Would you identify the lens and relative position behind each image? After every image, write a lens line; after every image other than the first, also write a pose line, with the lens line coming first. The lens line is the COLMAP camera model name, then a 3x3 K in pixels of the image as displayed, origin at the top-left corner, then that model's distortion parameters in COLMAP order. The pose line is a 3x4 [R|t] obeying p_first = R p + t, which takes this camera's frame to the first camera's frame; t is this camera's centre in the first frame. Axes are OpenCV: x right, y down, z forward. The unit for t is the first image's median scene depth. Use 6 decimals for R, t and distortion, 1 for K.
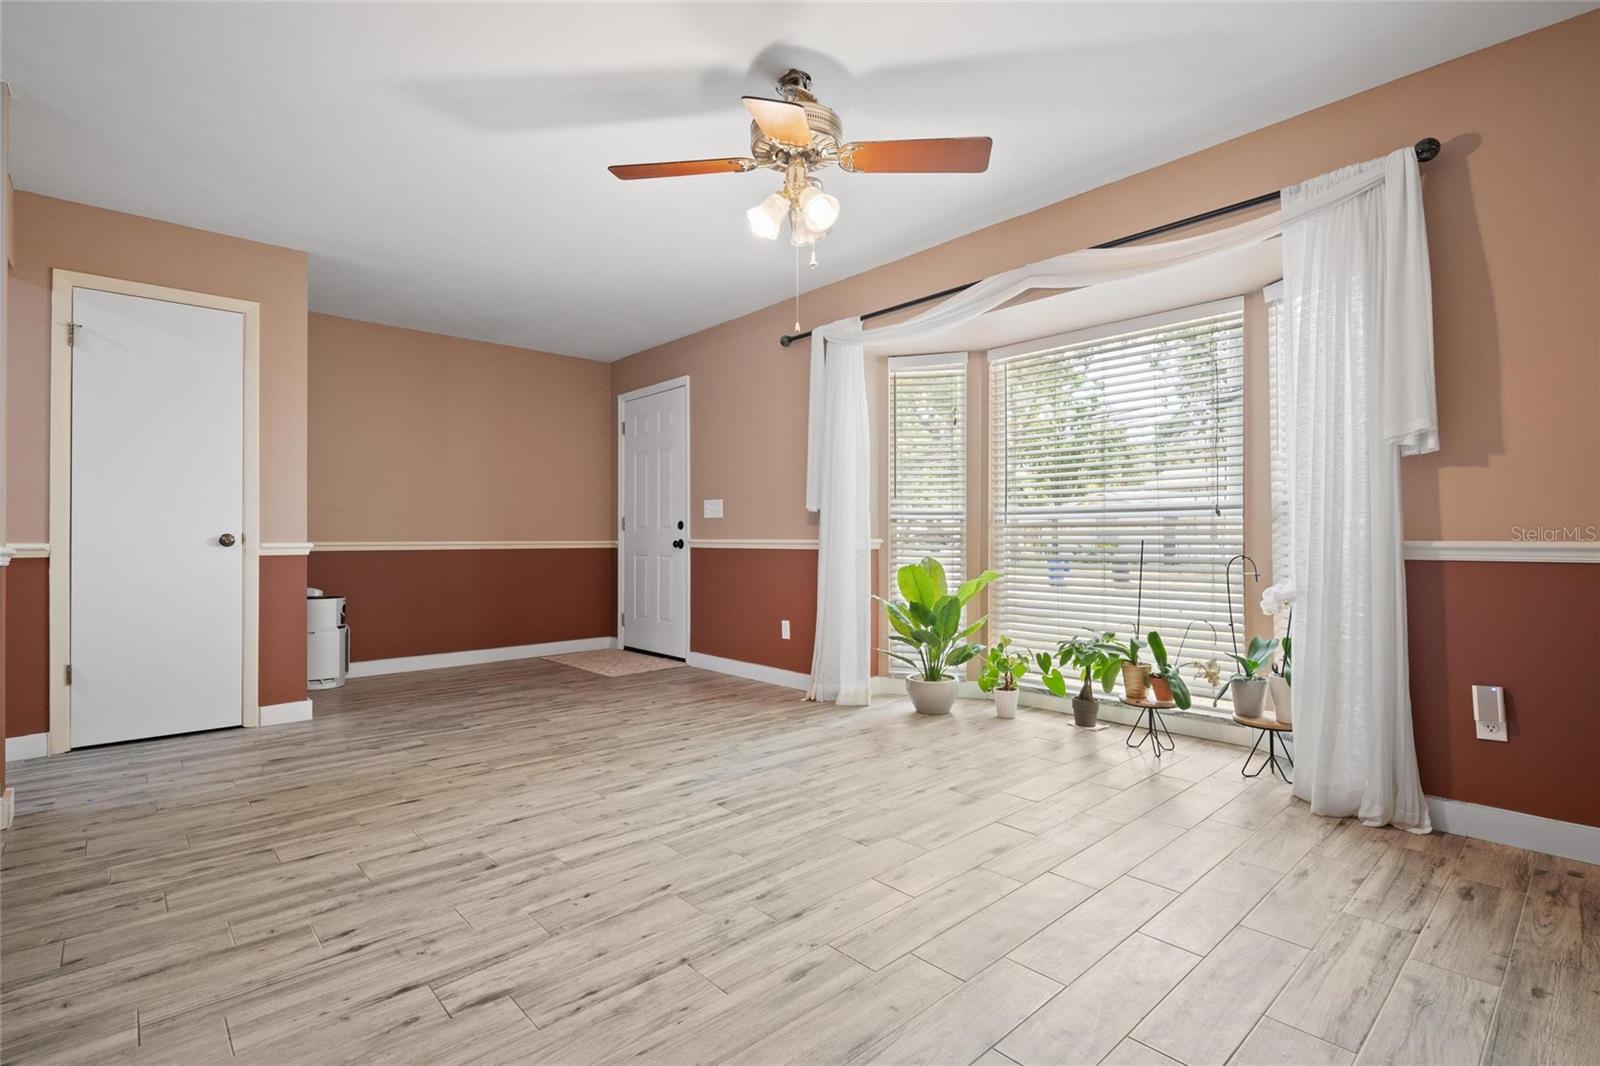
lens RADIAL K [[751.2, 0, 803.9], [0, 751.2, 528.6], [0, 0, 1]] dist [0.001179, -0.000685]
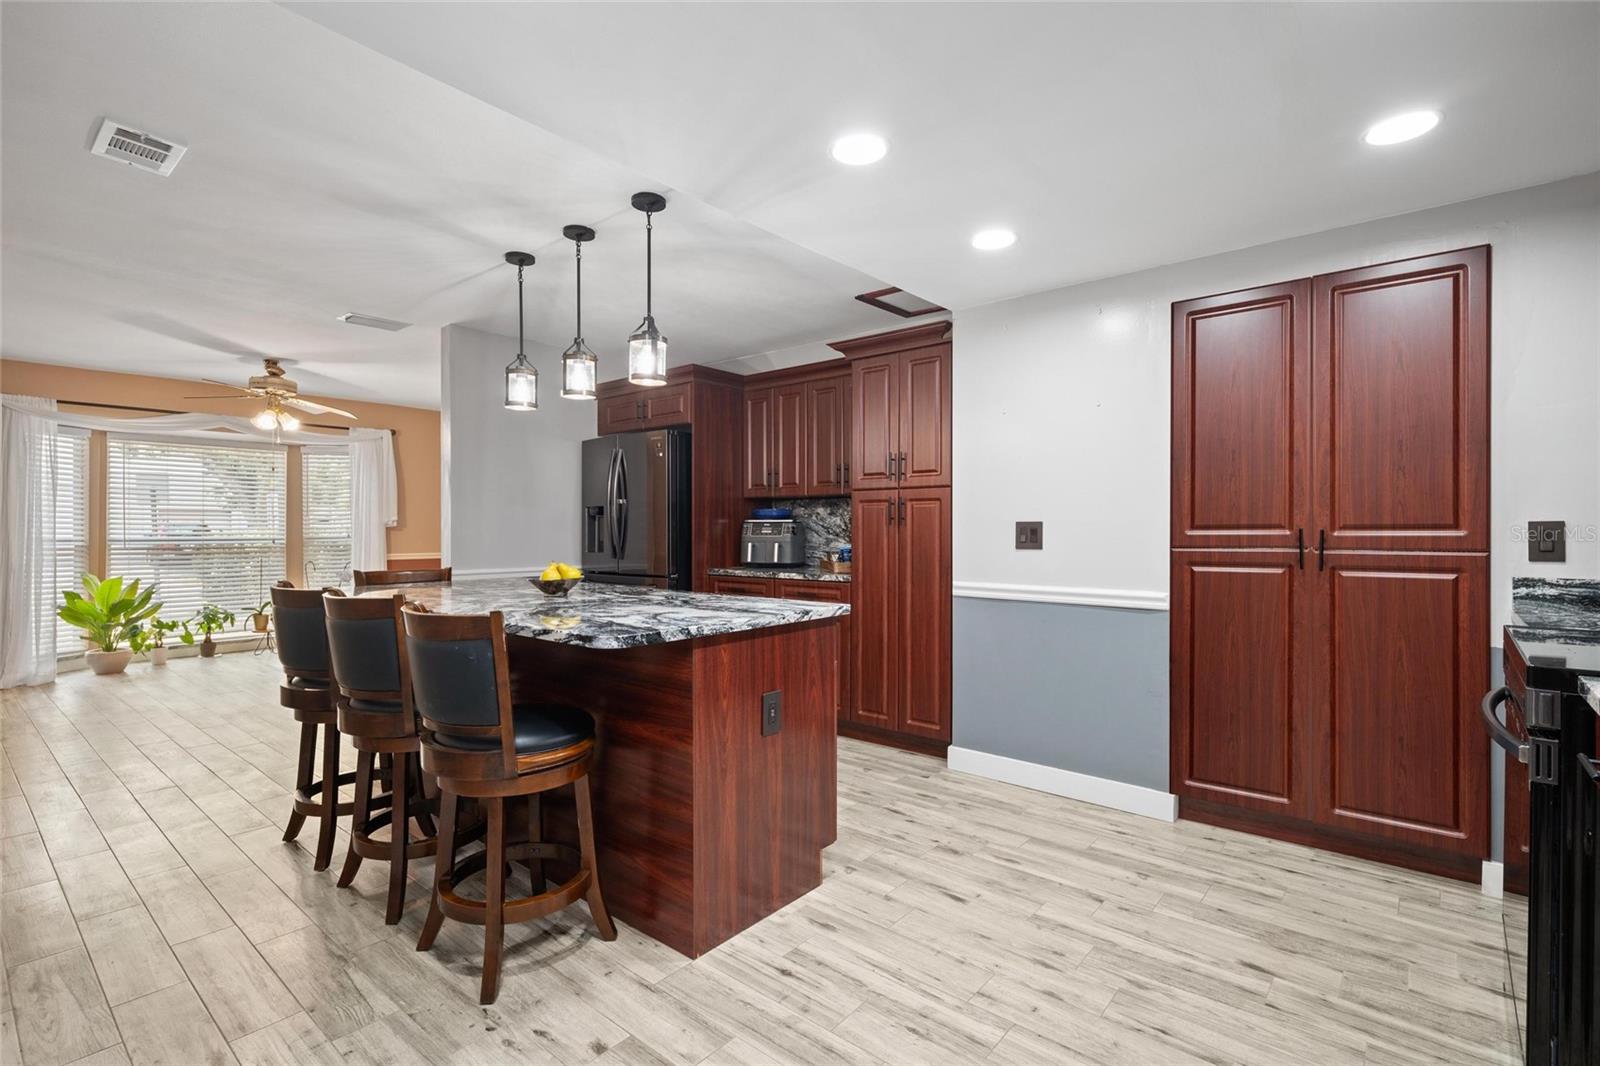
lens RADIAL K [[751.2, 0, 803.9], [0, 751.2, 528.6], [0, 0, 1]] dist [0.001179, -0.000685]
pose [[-0.126618, 0.005406, 0.991937, -2.645453], [-0.006559, 0.999959, -0.006287, -0.086549], [-0.991930, -0.007302, -0.126578, -0.331393]]
